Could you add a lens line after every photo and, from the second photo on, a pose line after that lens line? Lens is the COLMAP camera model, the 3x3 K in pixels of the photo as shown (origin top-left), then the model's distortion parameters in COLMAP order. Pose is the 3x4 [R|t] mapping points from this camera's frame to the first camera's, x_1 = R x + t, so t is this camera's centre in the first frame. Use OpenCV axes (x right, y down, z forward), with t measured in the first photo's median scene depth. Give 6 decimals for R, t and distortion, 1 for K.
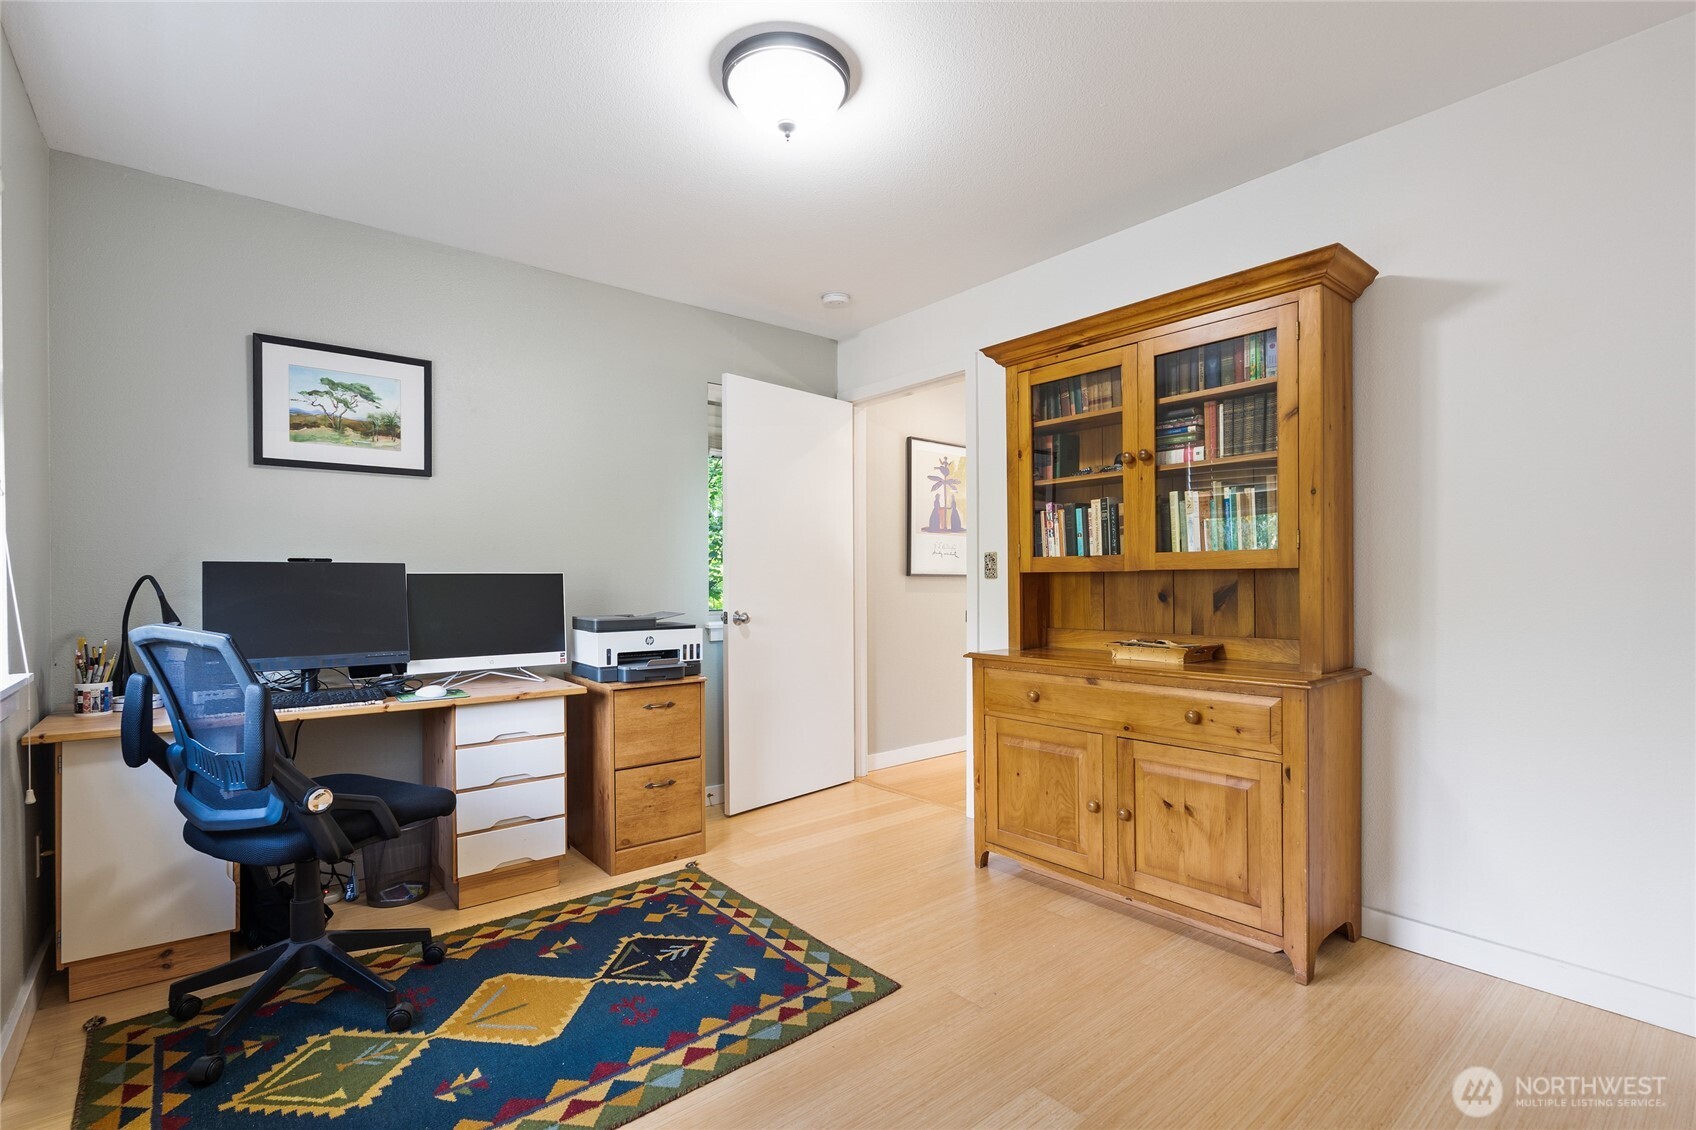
lens RADIAL K [[808.5, 0, 843.4], [0, 808.5, 575.3], [0, 0, 1]] dist [0.001266, 0.000678]
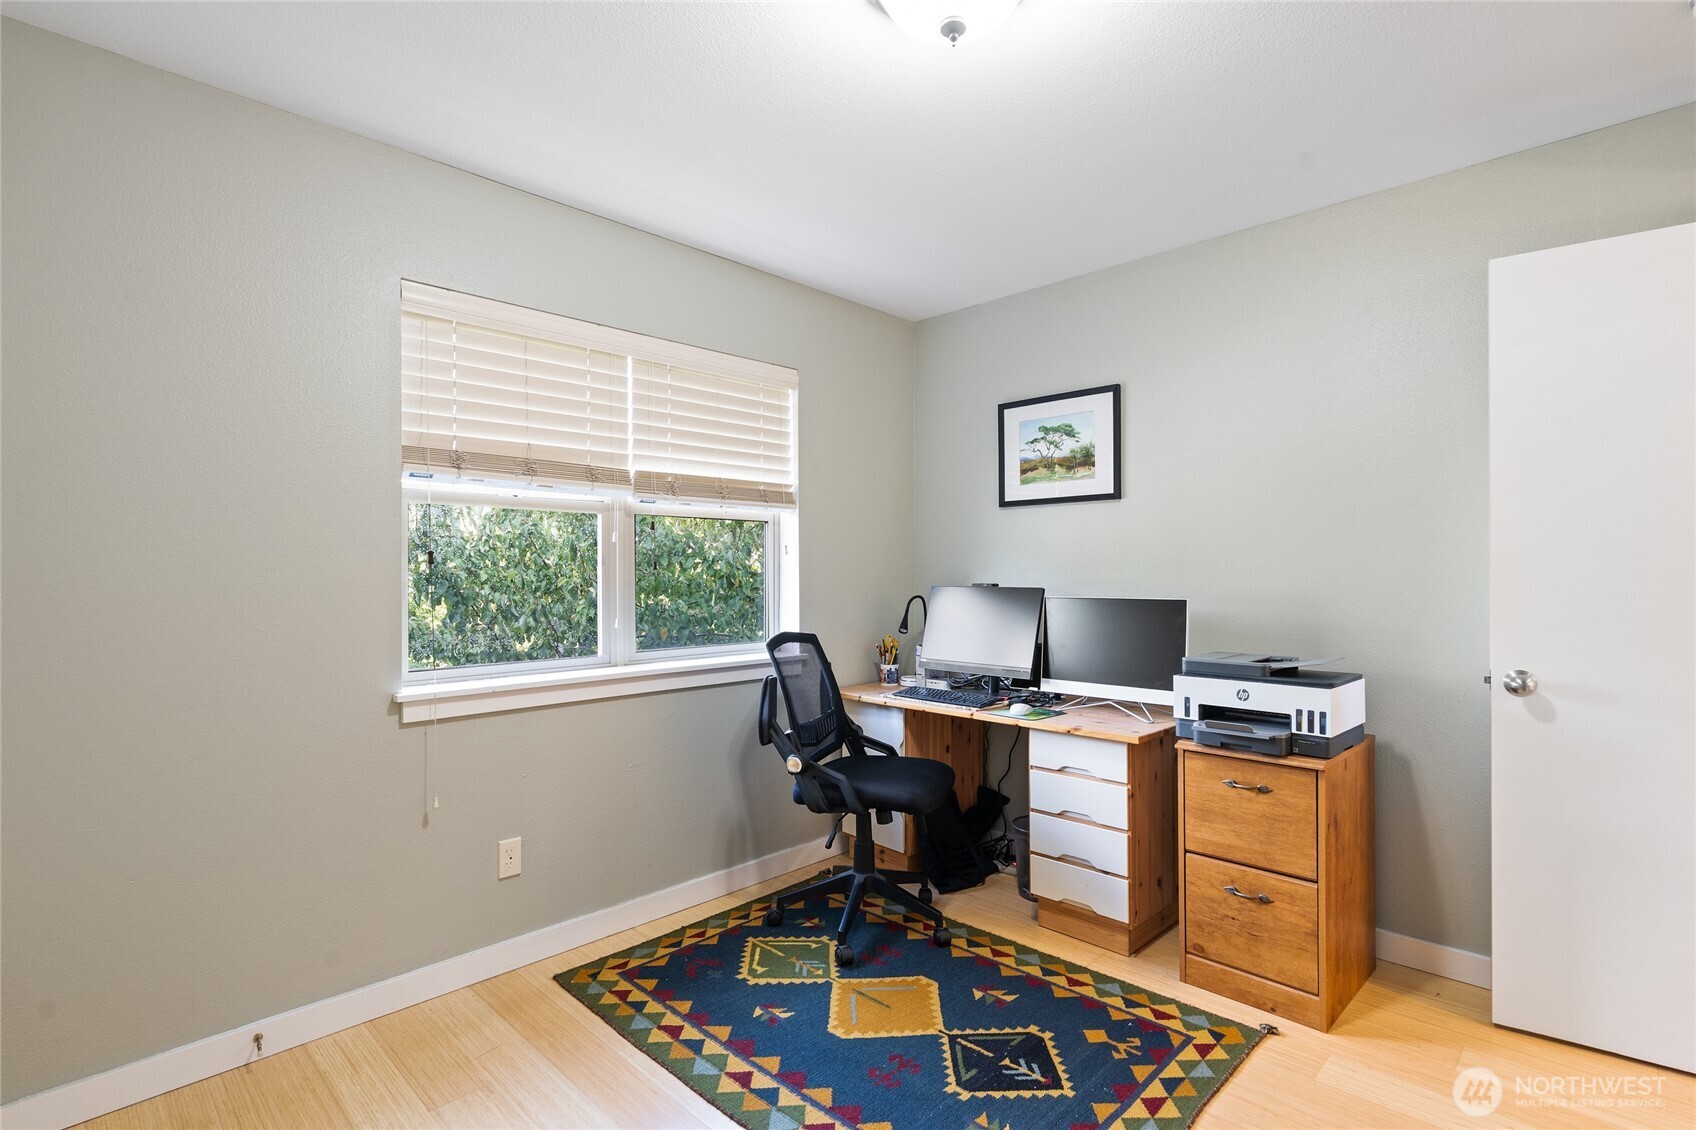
lens RADIAL K [[808.5, 0, 842.3], [0, 808.5, 563.0], [0, 0, 1]] dist [0.001266, 0.000678]
pose [[0.096372, -0.009390, -0.995301, 0.510200], [0.010358, 0.999911, -0.008431, -0.041396], [0.995292, -0.009497, 0.096460, 0.625058]]
